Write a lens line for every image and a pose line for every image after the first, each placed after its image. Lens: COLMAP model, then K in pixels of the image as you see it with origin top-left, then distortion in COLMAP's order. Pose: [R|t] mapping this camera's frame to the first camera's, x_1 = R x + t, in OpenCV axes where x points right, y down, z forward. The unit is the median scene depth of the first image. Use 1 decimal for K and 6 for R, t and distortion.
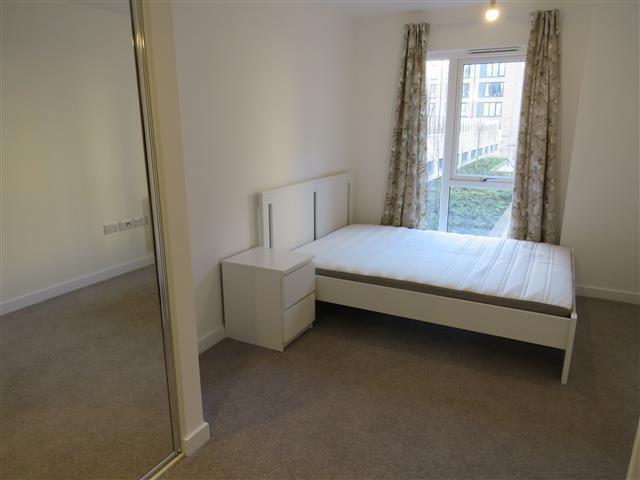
lens RADIAL K [[467.6, 0, 331.4], [0, 467.6, 240.8], [0, 0, 1]] dist [0.003734, 0.049177]
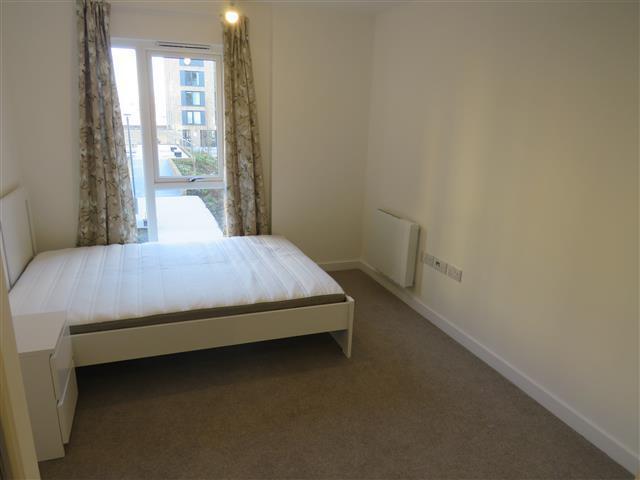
lens RADIAL K [[467.6, 0, 331.4], [0, 467.6, 240.8], [0, 0, 1]] dist [0.003734, 0.049177]
pose [[0.691401, -0.183853, 0.698686, -0.184844], [0.157034, 0.982201, 0.103061, -0.067348], [-0.705198, 0.038461, 0.707966, 0.130531]]
